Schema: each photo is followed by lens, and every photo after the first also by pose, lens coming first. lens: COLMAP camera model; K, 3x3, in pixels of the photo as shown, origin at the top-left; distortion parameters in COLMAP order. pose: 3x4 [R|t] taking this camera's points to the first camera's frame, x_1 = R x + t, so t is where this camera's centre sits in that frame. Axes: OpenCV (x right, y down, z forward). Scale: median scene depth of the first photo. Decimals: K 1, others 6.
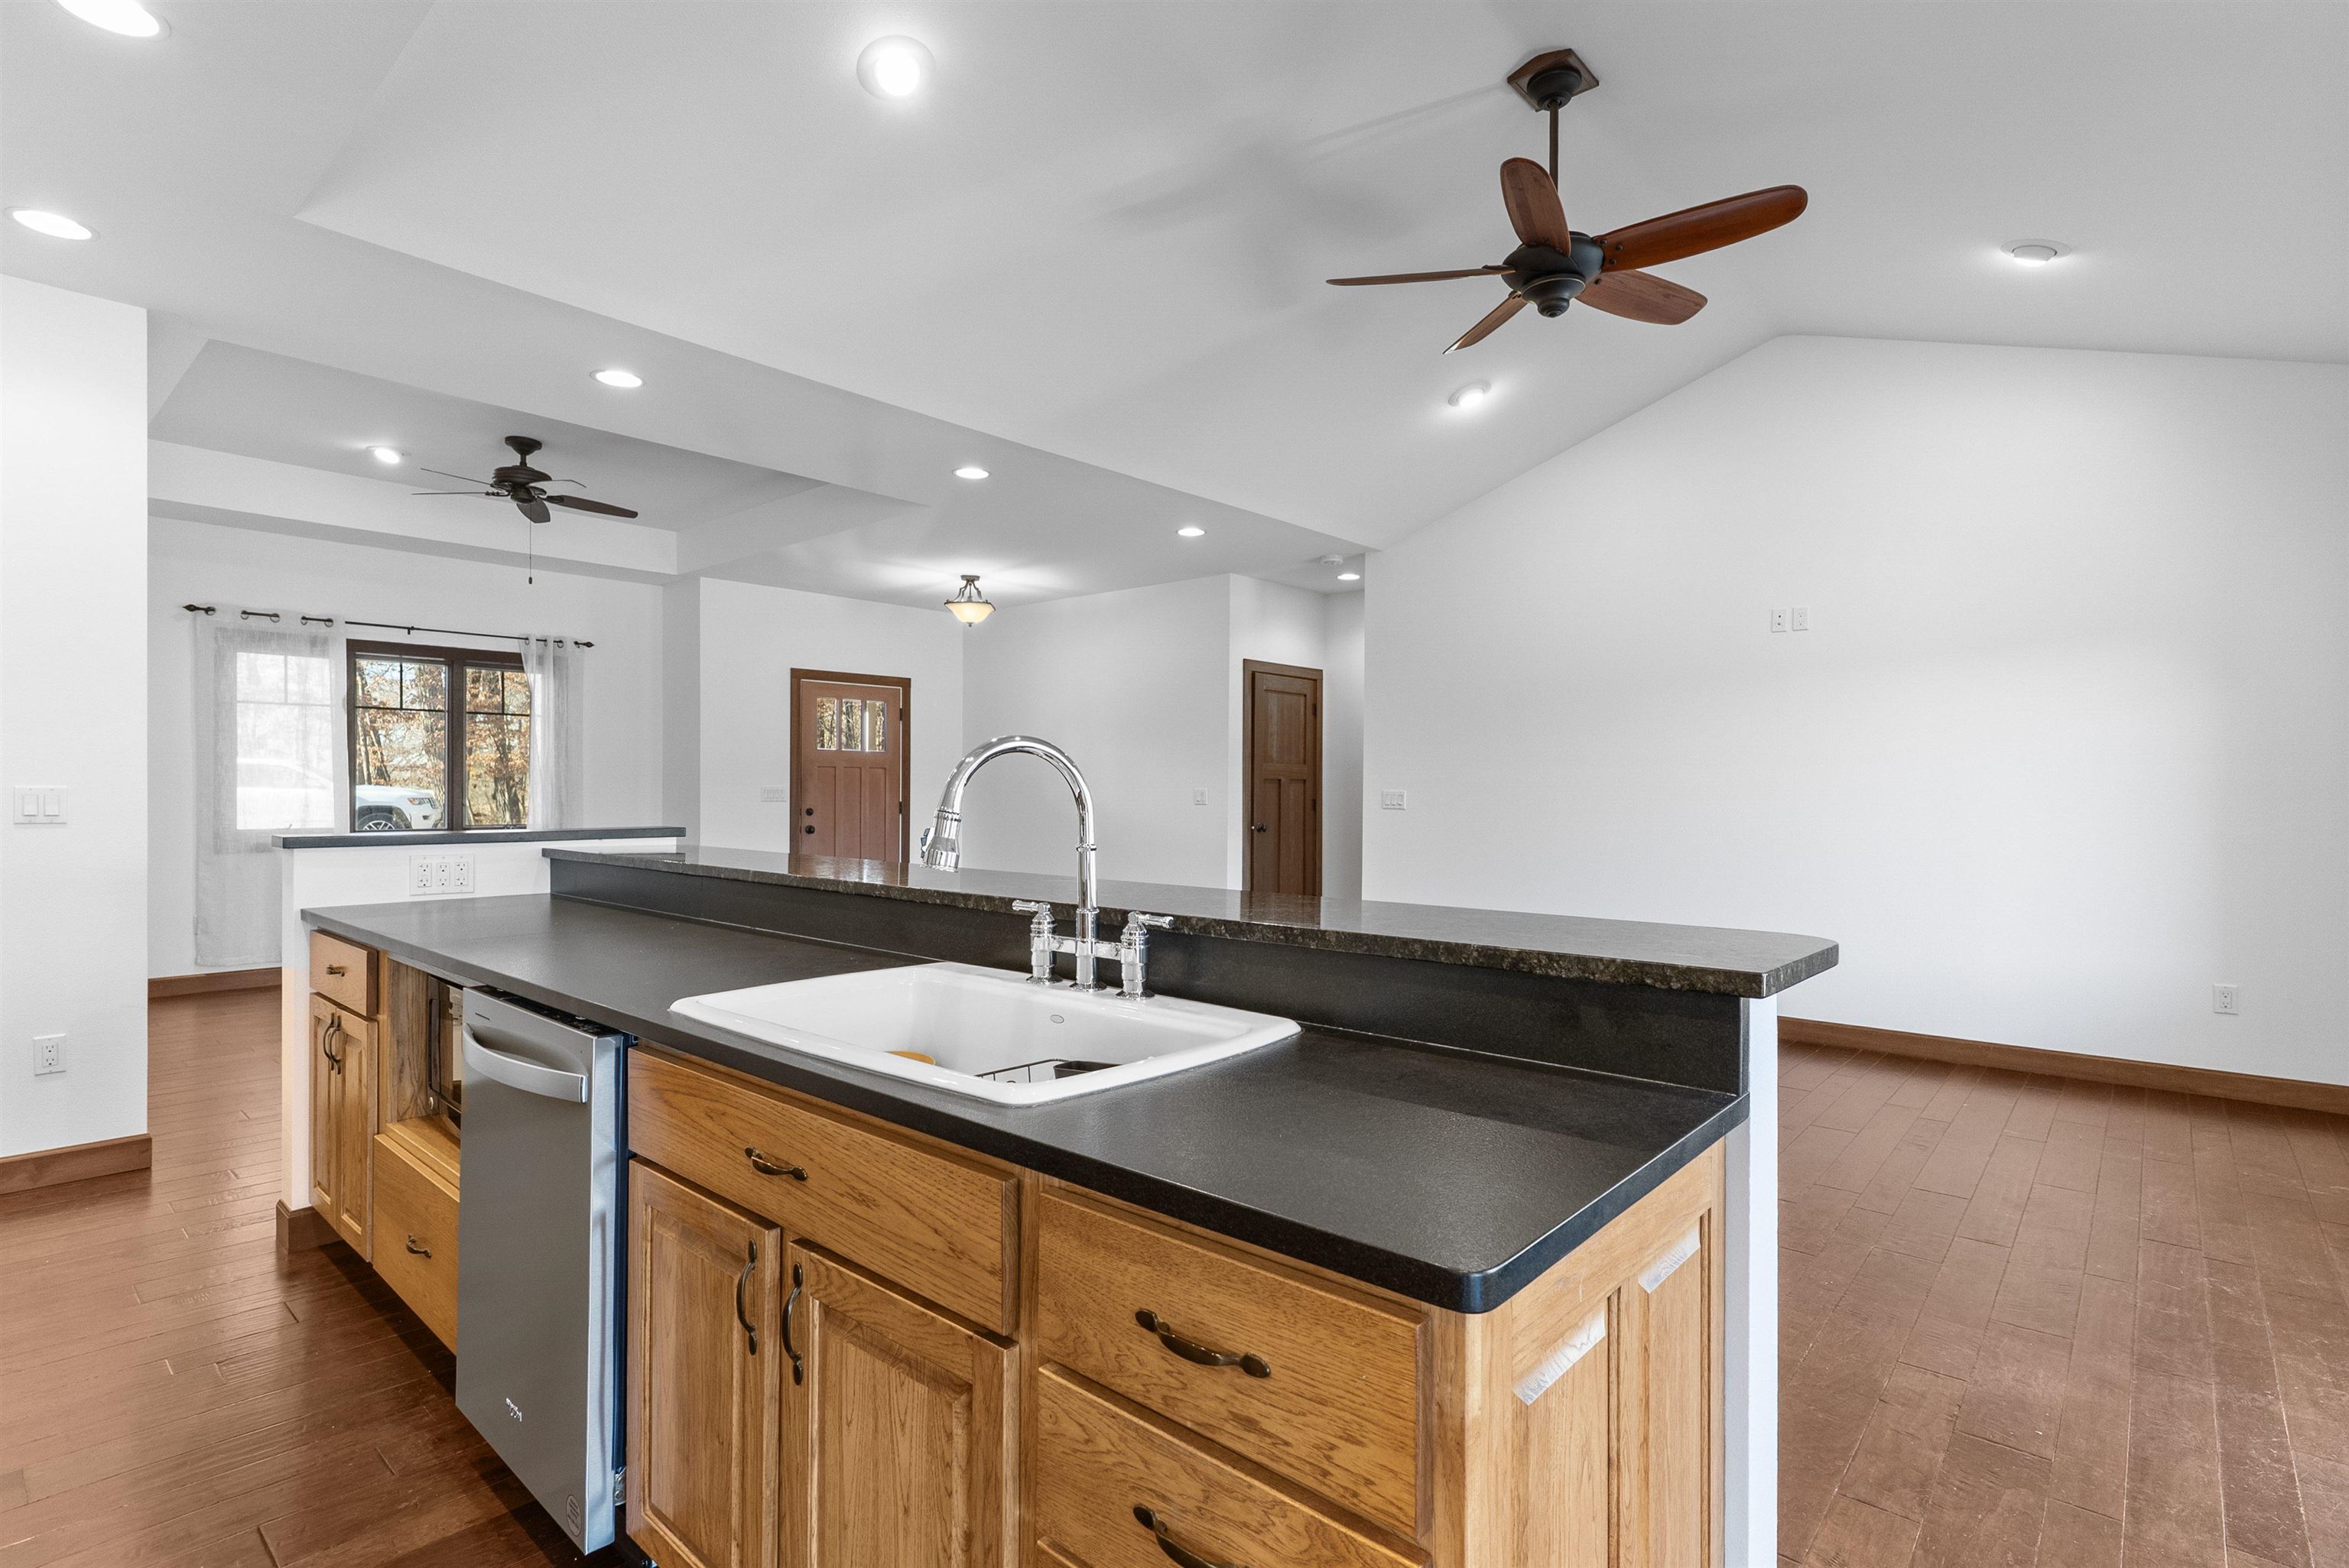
lens RADIAL K [[1129.0, 0, 1183.4], [0, 1129.0, 793.5], [0, 0, 1]] dist [0.004104, -0.002124]
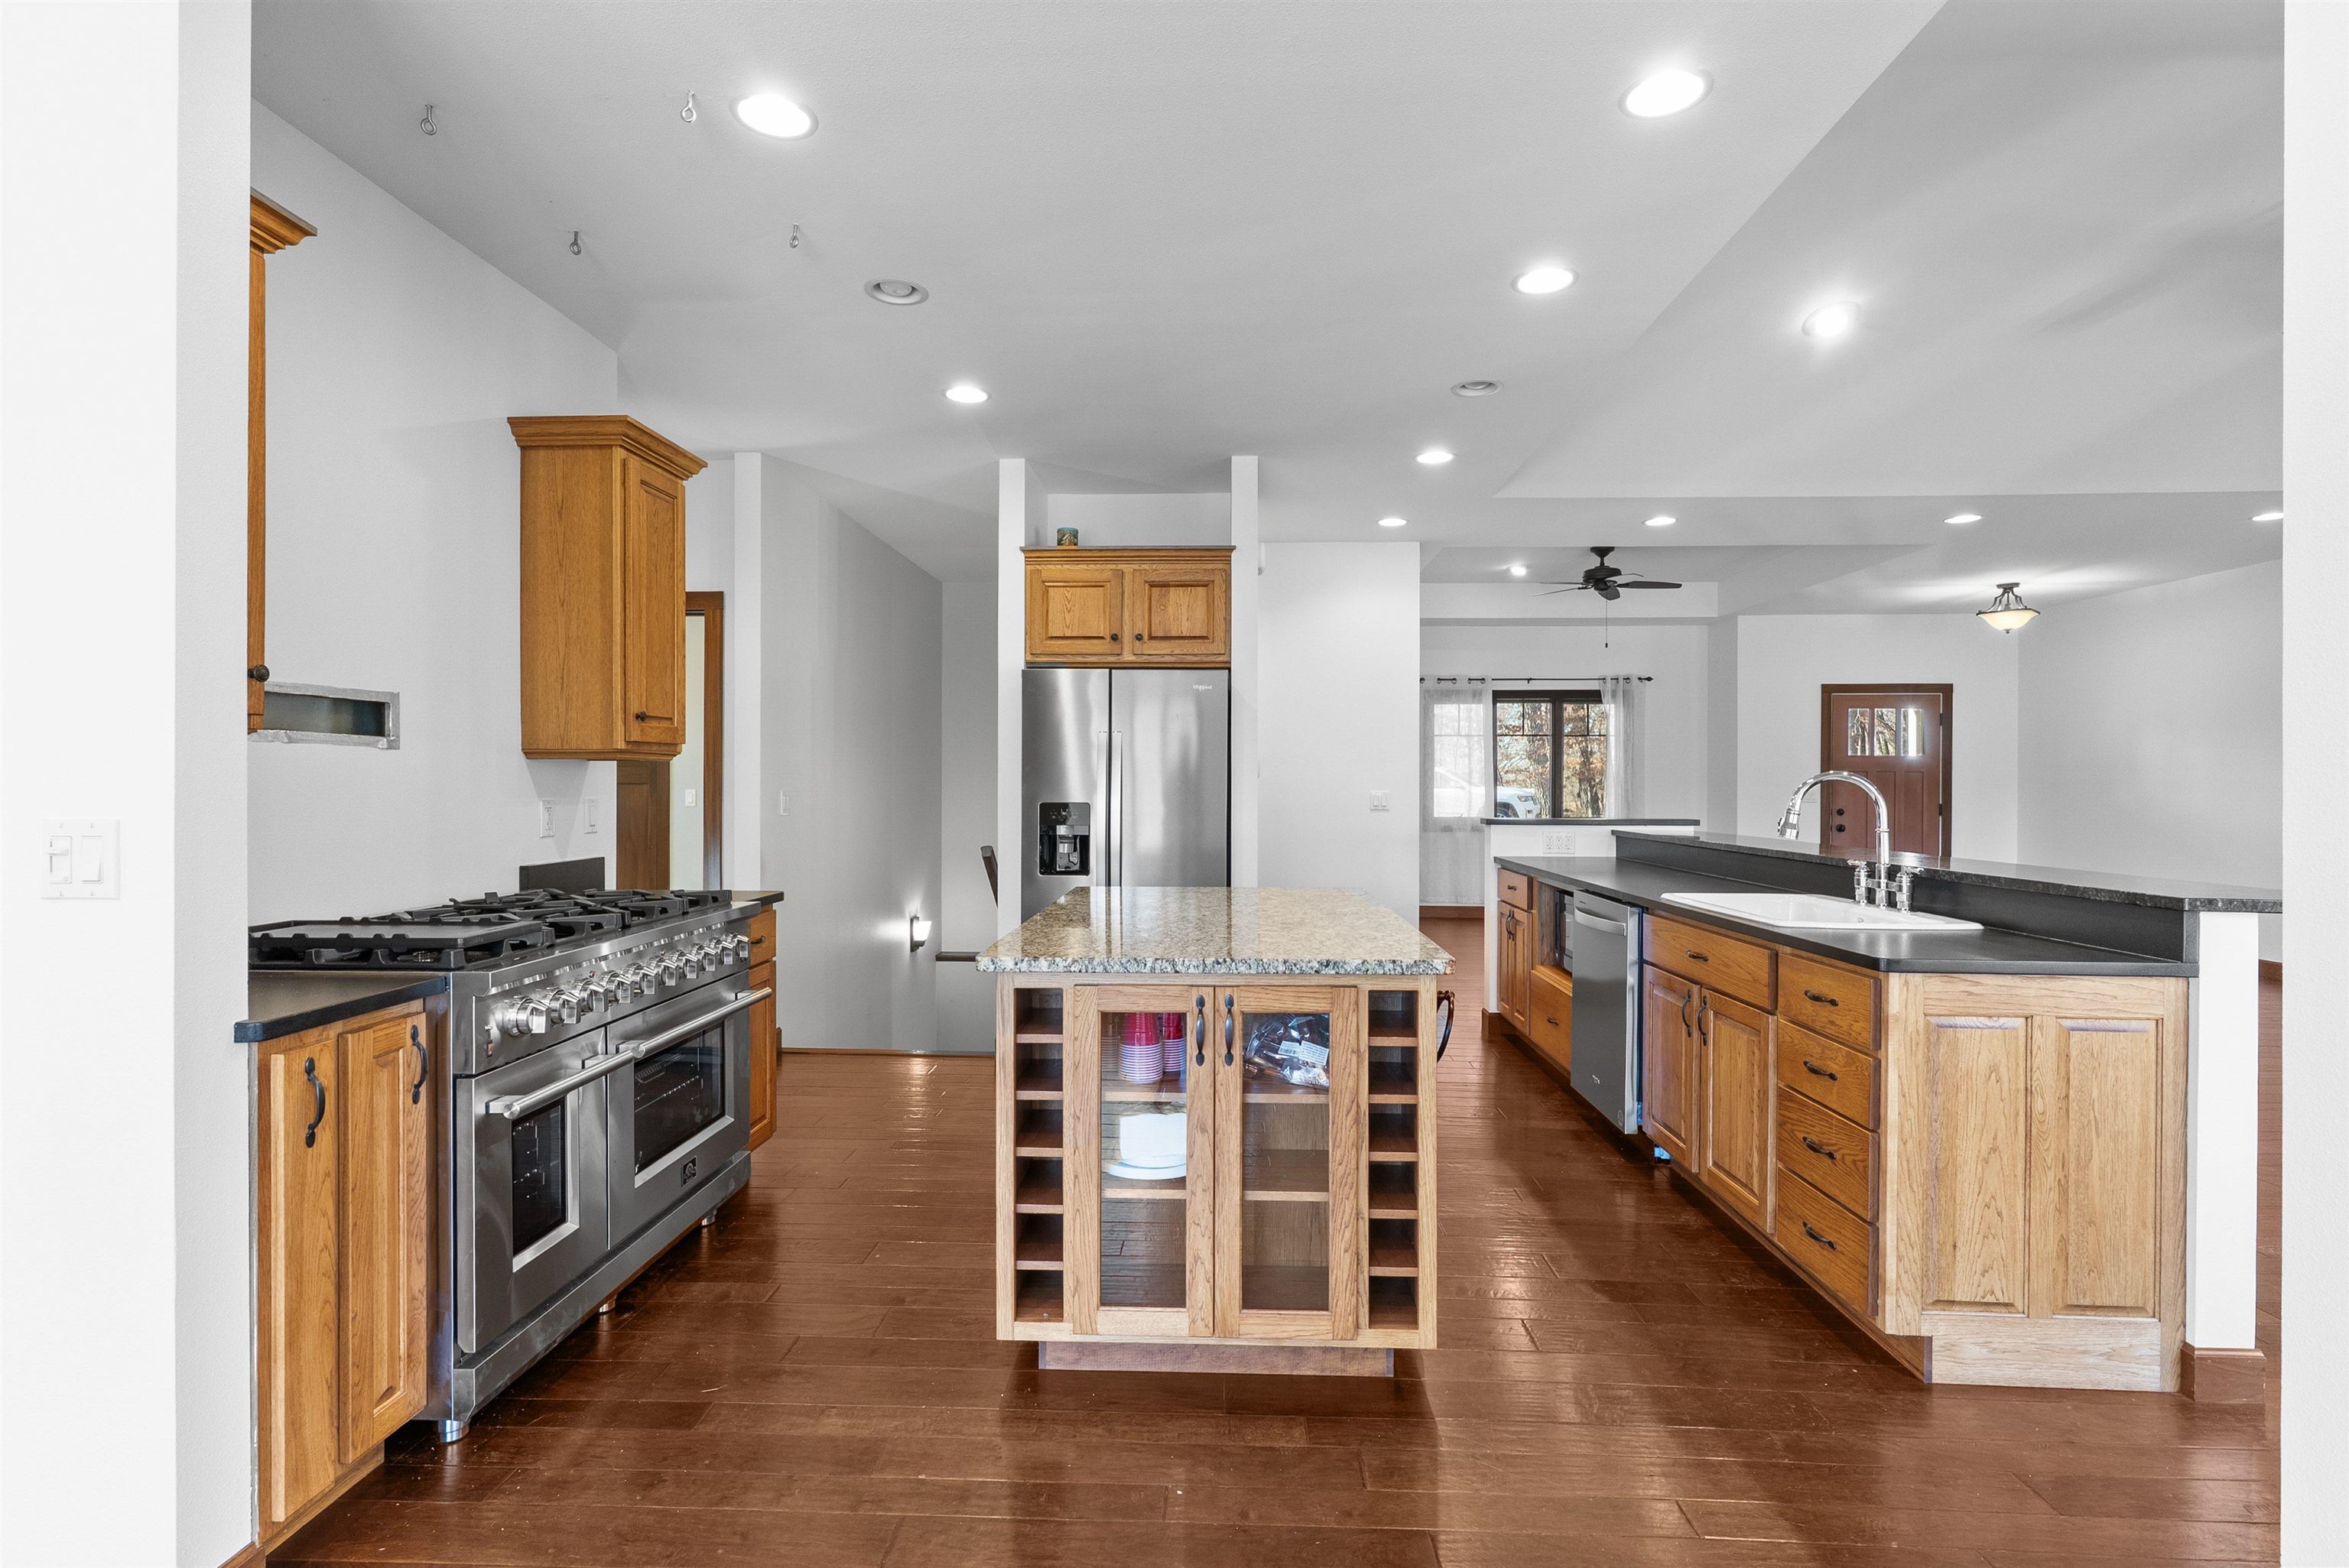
lens RADIAL K [[1129.0, 0, 1163.7], [0, 1129.0, 784.1], [0, 0, 1]] dist [0.004104, -0.002124]
pose [[0.622450, -0.000638, -0.782659, 0.167556], [-0.004850, 0.999977, -0.004672, -0.004125], [0.782644, 0.006704, 0.622433, -0.284927]]
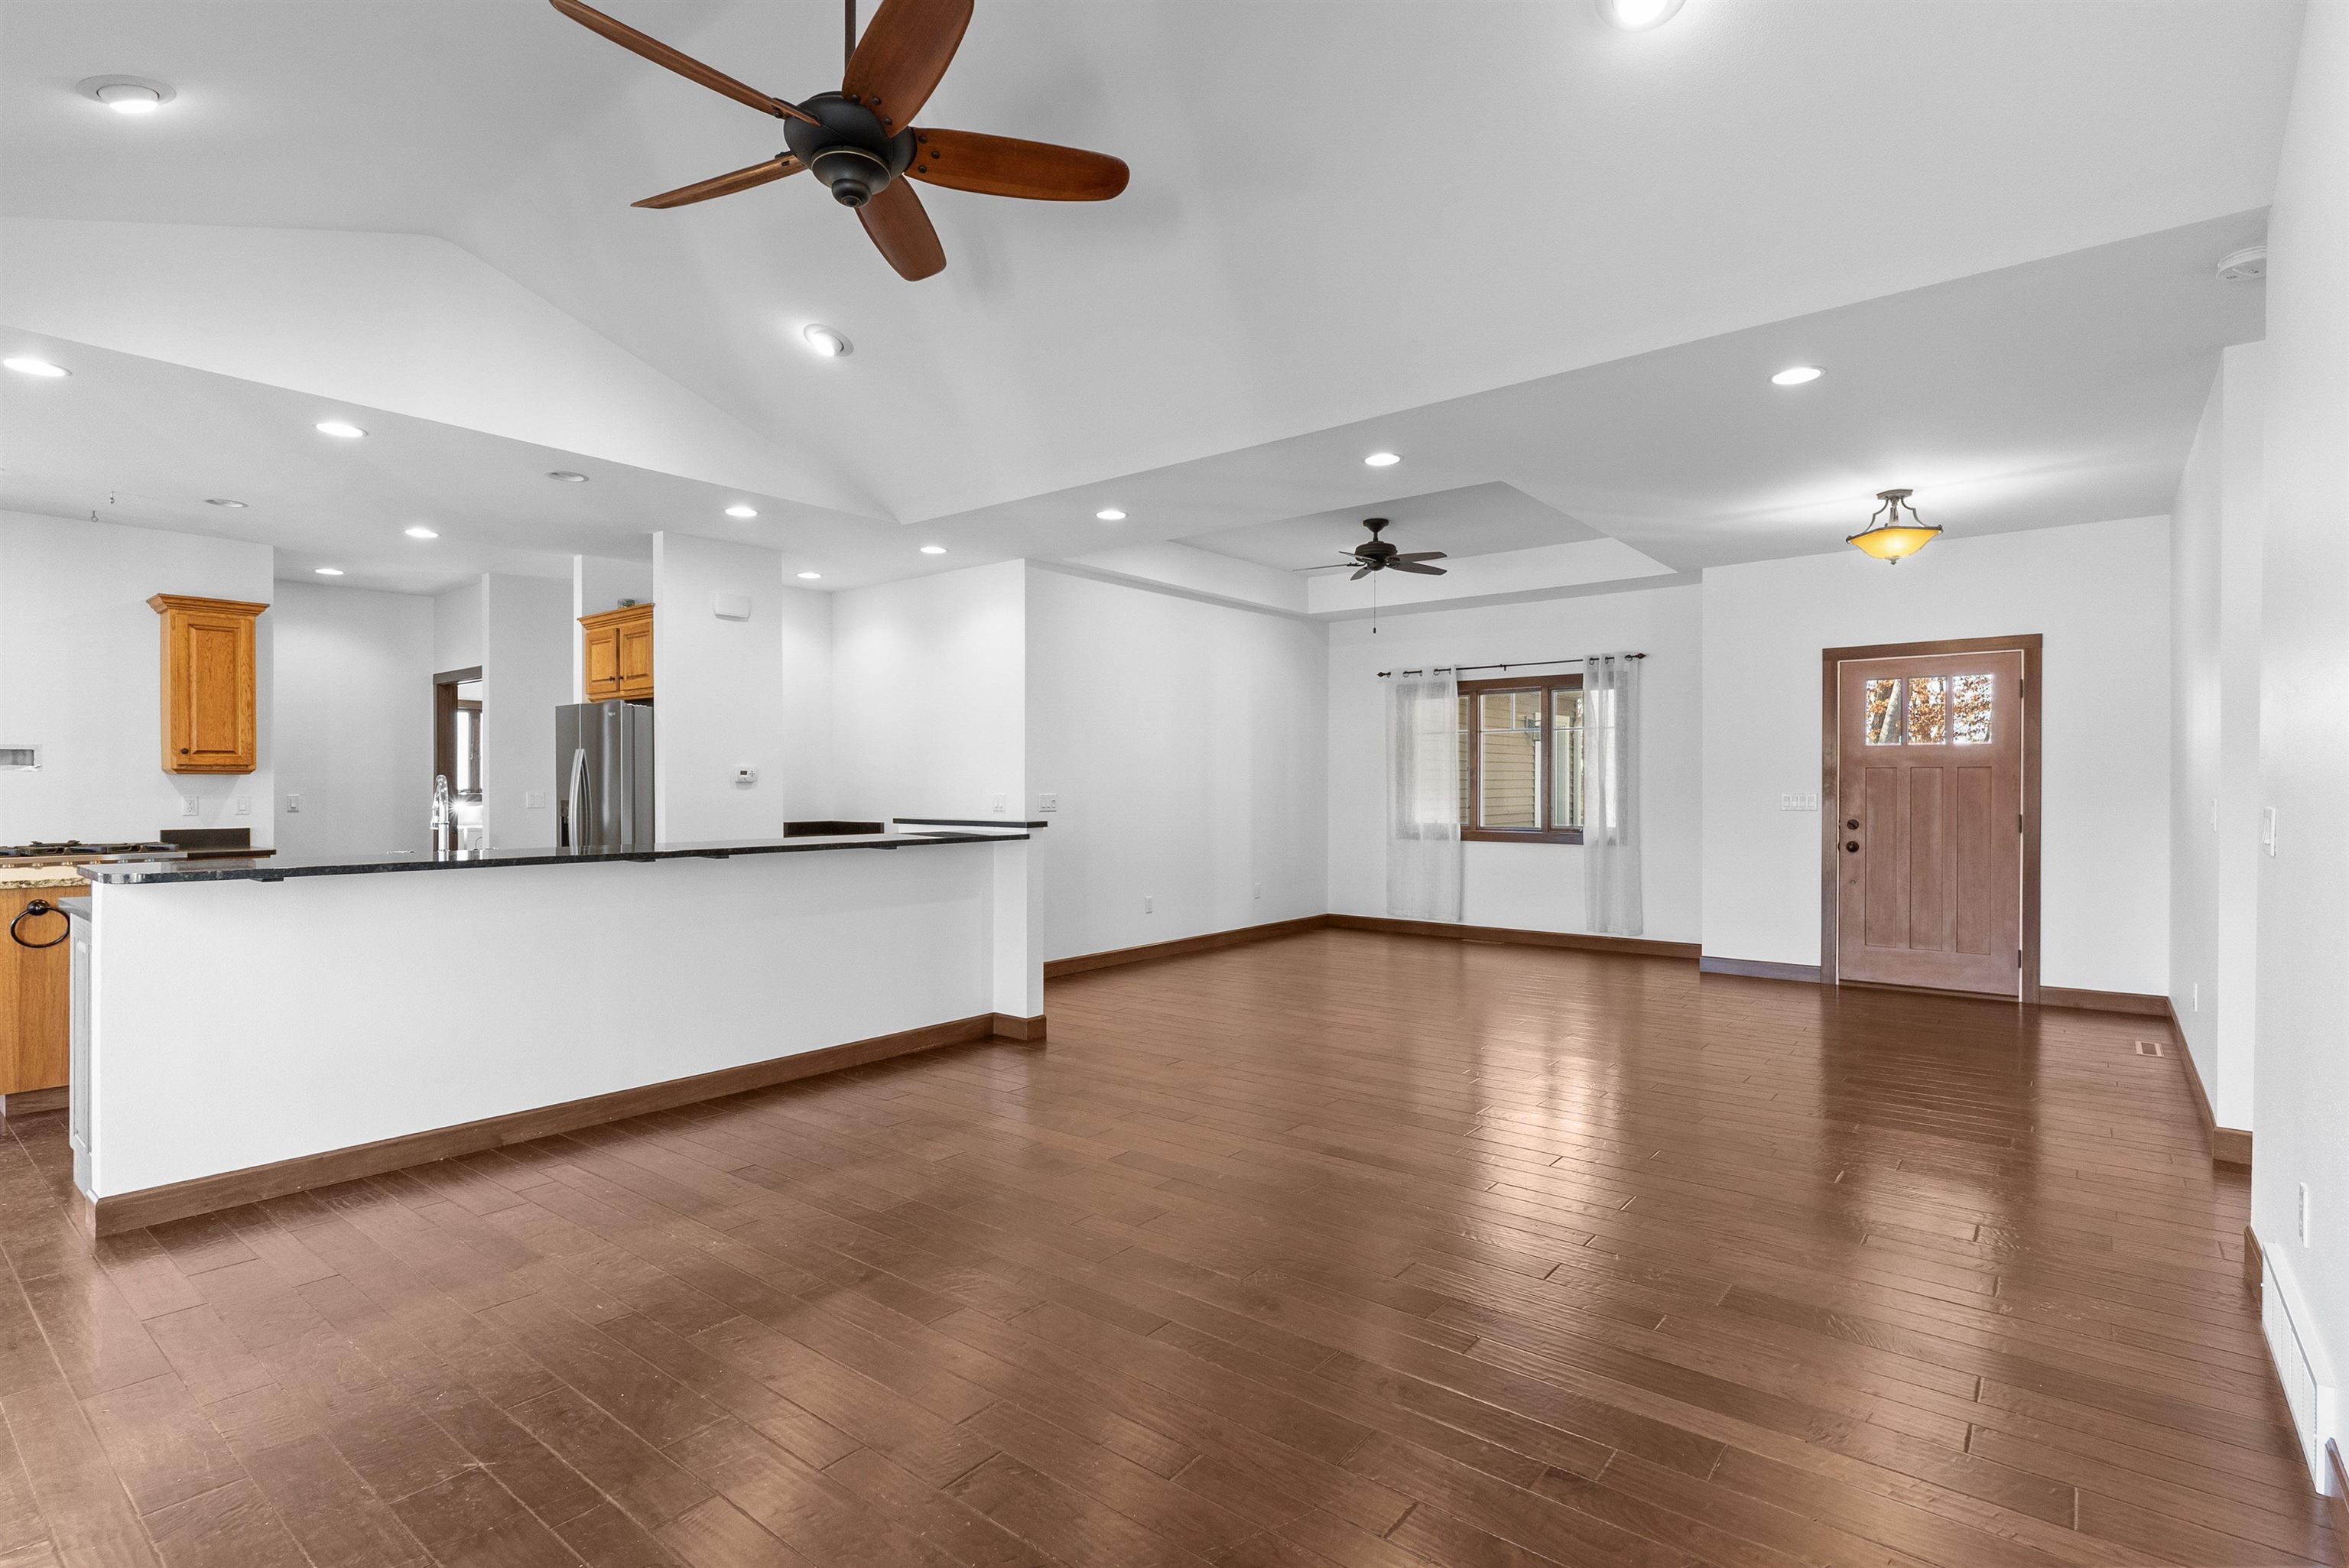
lens RADIAL K [[1129.0, 0, 1168.8], [0, 1129.0, 788.5], [0, 0, 1]] dist [0.004104, -0.002124]
pose [[0.035753, -0.002387, -0.999358, 0.610352], [-0.005446, 0.999982, -0.002583, -0.006258], [0.999346, 0.005535, 0.035740, 0.653103]]
